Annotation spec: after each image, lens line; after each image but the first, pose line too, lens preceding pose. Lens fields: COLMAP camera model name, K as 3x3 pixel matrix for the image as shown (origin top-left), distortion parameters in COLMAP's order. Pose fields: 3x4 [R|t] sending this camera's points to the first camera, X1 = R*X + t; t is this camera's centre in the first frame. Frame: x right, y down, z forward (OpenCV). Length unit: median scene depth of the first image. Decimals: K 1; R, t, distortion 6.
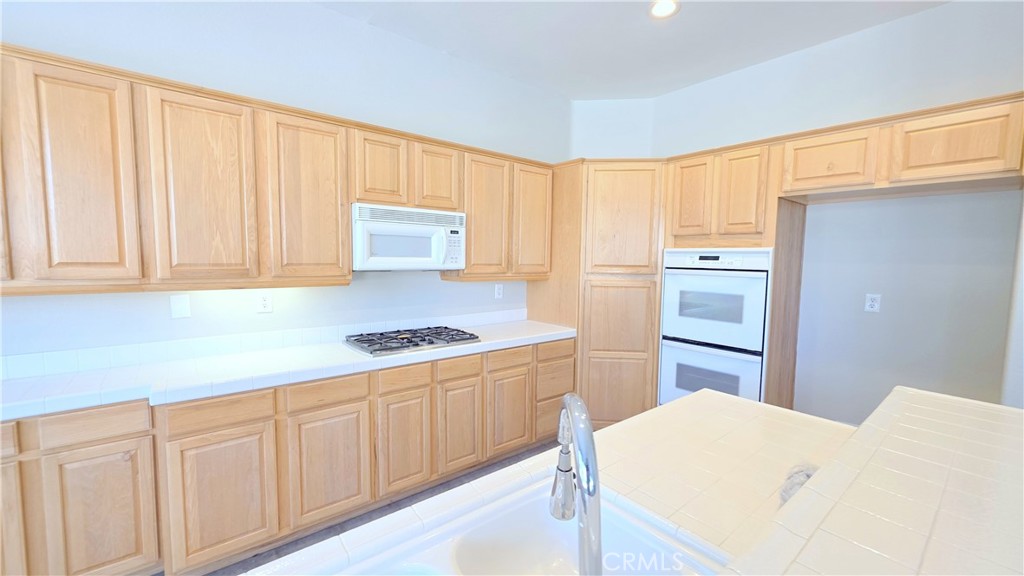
lens RADIAL K [[406.3, 0, 512.0], [0, 406.3, 289.0], [0, 0, 1]] dist [0.000304, -0.000075]
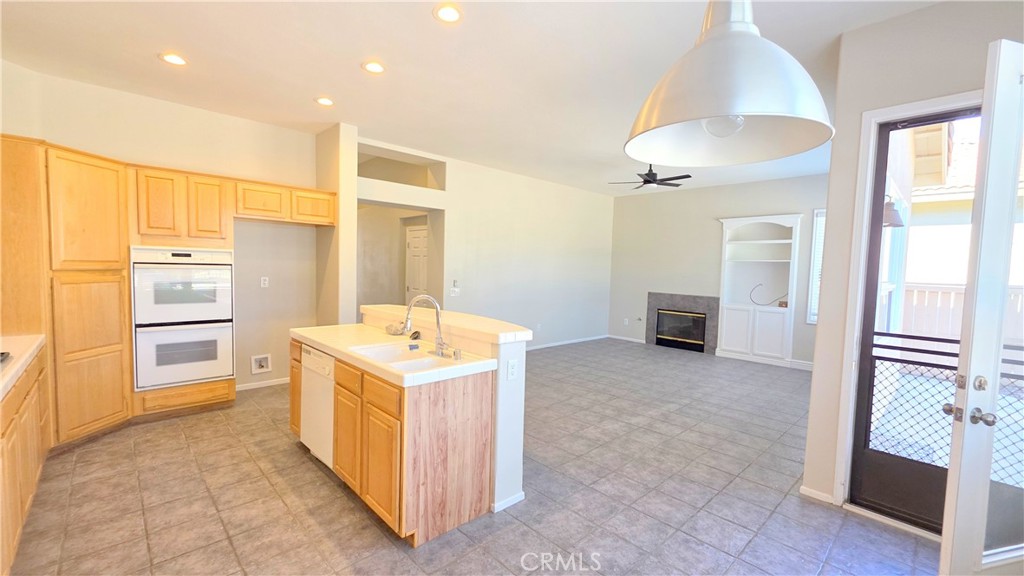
lens RADIAL K [[422.2, 0, 511.8], [0, 422.2, 293.2], [0, 0, 1]] dist [0.002121, 0.000406]
pose [[-0.071543, -0.081495, 0.994103, -0.987524], [0.048093, 0.995216, 0.085048, -0.022001], [-0.996277, 0.053894, -0.067281, 0.072560]]
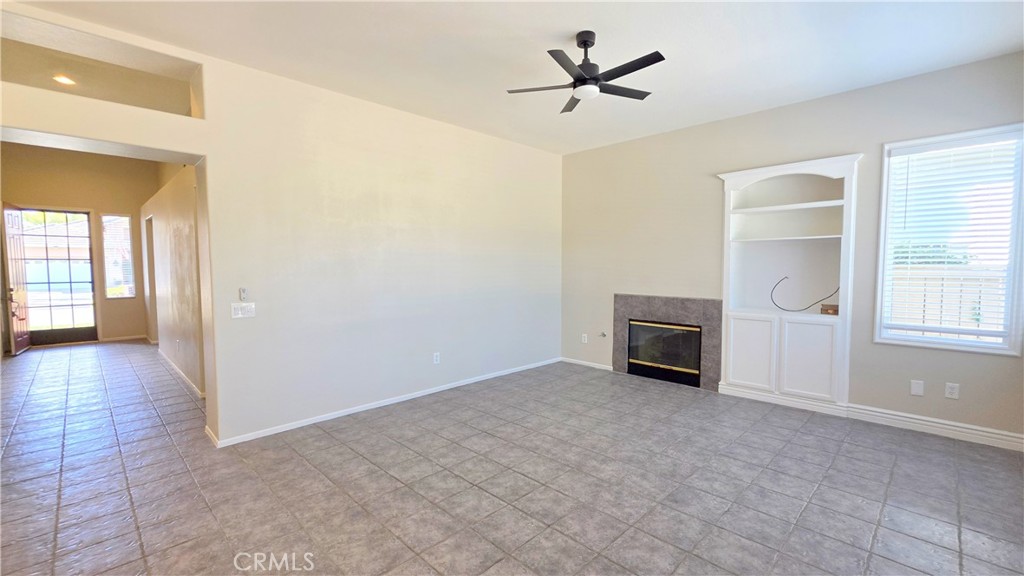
lens RADIAL K [[432.5, 0, 513.3], [0, 432.5, 292.7], [0, 0, 1]] dist [0.001710, 0.000161]
pose [[-0.098199, -0.079539, 0.991983, -0.004549], [0.078668, 0.993061, 0.087413, 0.053833], [-0.992053, 0.086621, -0.091260, -0.461778]]
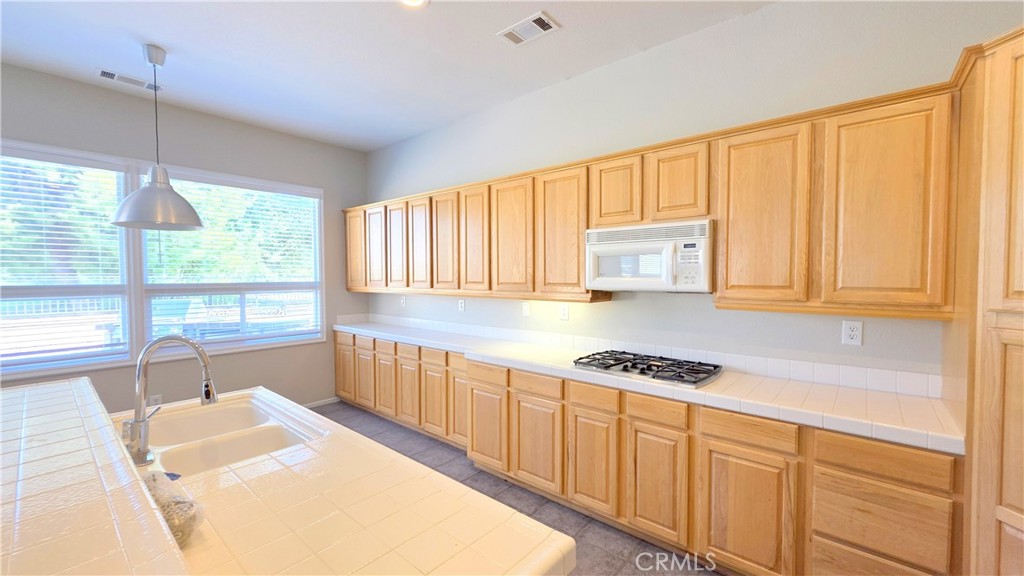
lens RADIAL K [[413.3, 0, 510.2], [0, 413.3, 289.0], [0, 0, 1]] dist [0.002025, 0.000214]
pose [[0.169787, 0.017528, -0.985325, 0.624969], [-0.072472, 0.997357, 0.005254, -0.033519], [0.982812, 0.070516, 0.170608, 0.532376]]
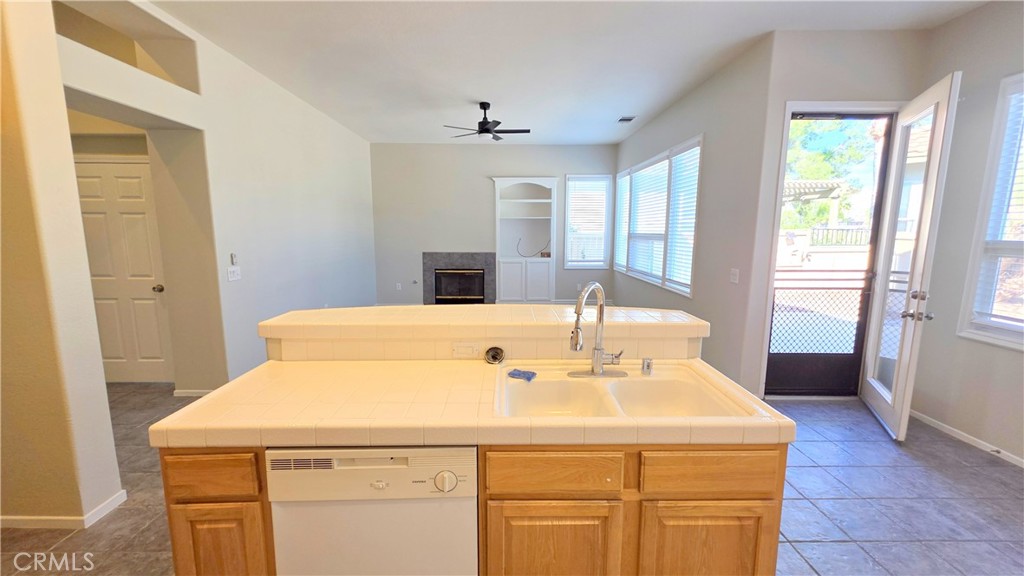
lens RADIAL K [[416.2, 0, 510.5], [0, 416.2, 292.9], [0, 0, 1]] dist [0.002220, 0.000243]
pose [[-0.781348, -0.112146, 0.613937, -0.232658], [0.033469, 0.974777, 0.220656, -0.058528], [-0.623198, 0.192957, -0.757887, 0.725570]]
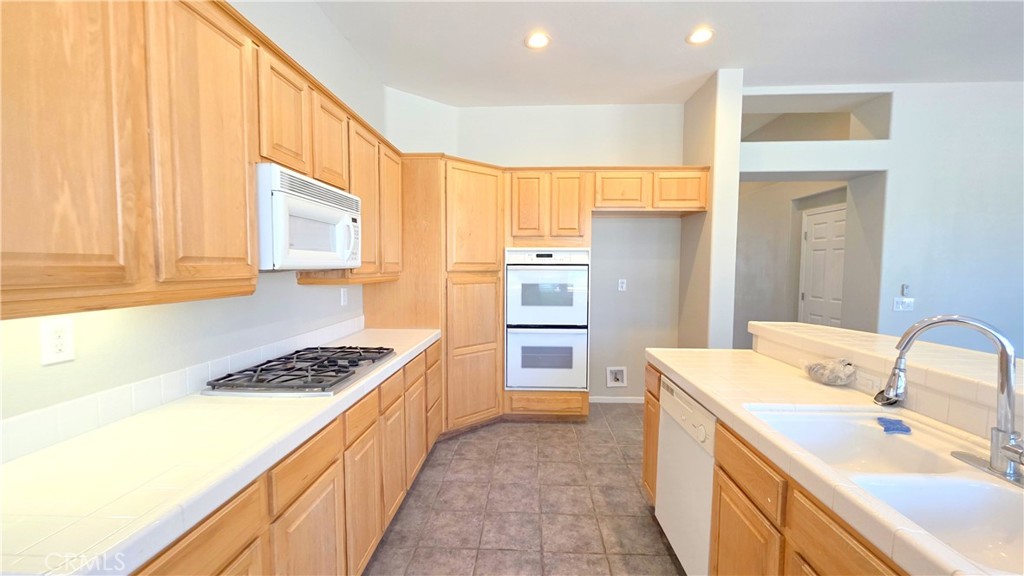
lens RADIAL K [[413.3, 0, 510.2], [0, 413.3, 289.0], [0, 0, 1]] dist [0.002025, 0.000214]
pose [[0.674554, -0.054314, 0.736225, -0.546070], [0.064650, 0.997804, 0.014376, -0.000483], [-0.735389, 0.037900, 0.676584, 0.258270]]
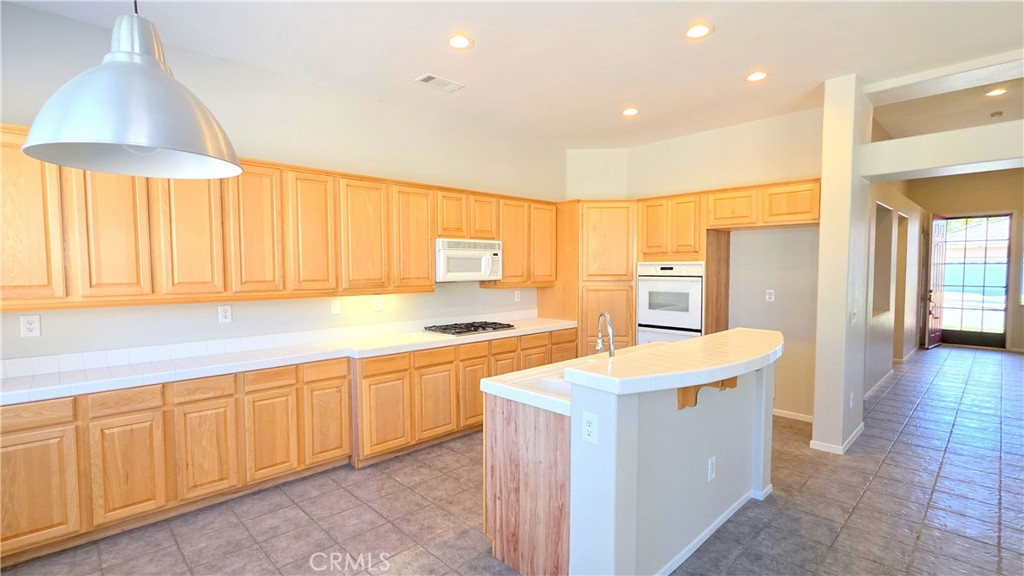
lens RADIAL K [[469.3, 0, 511.8], [0, 469.3, 292.1], [0, 0, 1]] dist [0.001777, 0.000284]
pose [[0.996932, -0.023802, 0.074568, -0.218437], [0.025641, 0.999388, -0.023808, 0.037829], [-0.073955, 0.025647, 0.996932, -0.699477]]
